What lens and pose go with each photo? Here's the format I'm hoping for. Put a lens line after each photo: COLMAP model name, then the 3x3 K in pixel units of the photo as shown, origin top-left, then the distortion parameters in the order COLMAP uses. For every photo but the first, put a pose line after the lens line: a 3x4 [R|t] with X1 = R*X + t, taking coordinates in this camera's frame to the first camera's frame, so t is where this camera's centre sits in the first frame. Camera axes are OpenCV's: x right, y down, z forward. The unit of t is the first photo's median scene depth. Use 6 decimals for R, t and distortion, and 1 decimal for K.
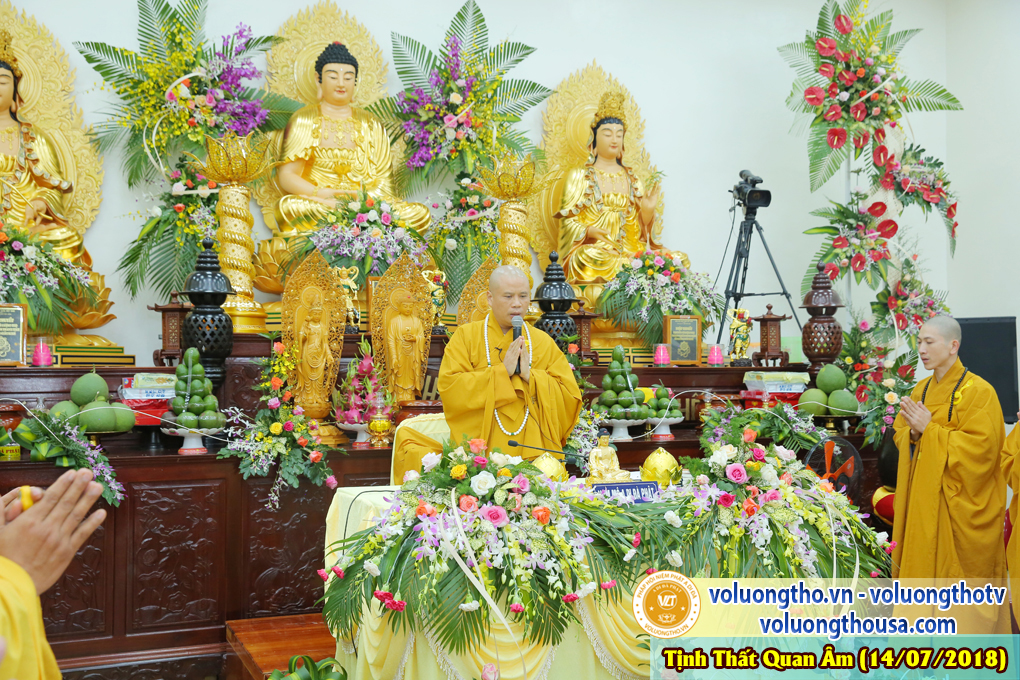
lens RADIAL K [[1158.4, 0, 510.0], [0, 1158.4, 340.0], [0, 0, 1]] dist [0.058688, 0.018349]
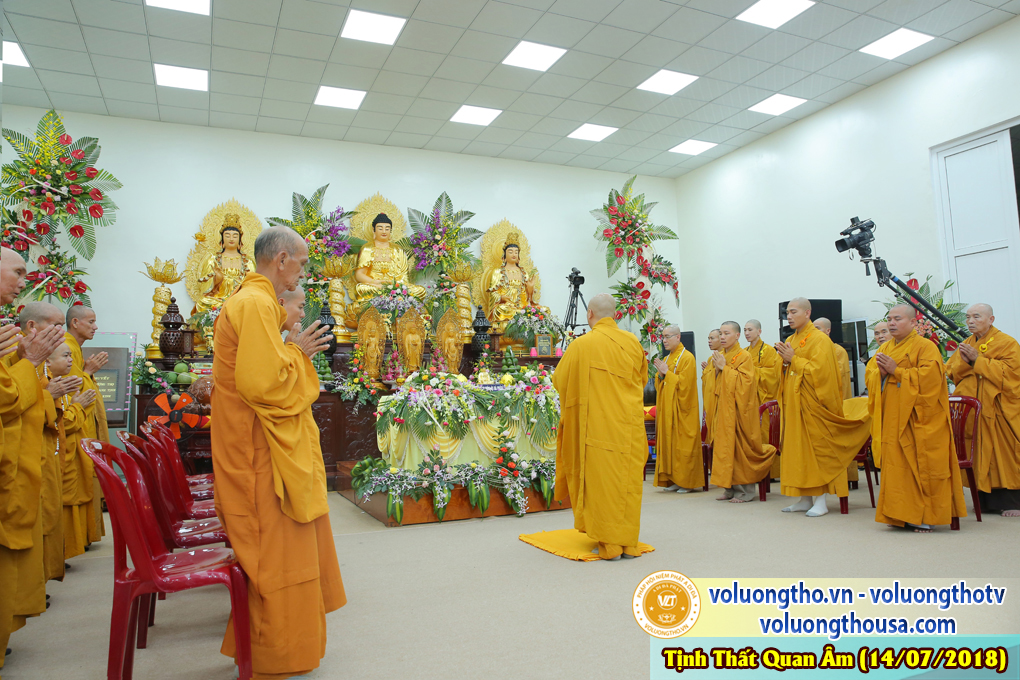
lens RADIAL K [[712.1, 0, 522.7], [0, 712.1, 331.9], [0, 0, 1]] dist [-0.066580, 0.005890]
pose [[0.999007, -0.023245, 0.037998, 0.057164], [0.025651, 0.997613, -0.064119, 0.055952], [-0.036417, 0.065030, 0.997219, -0.309853]]
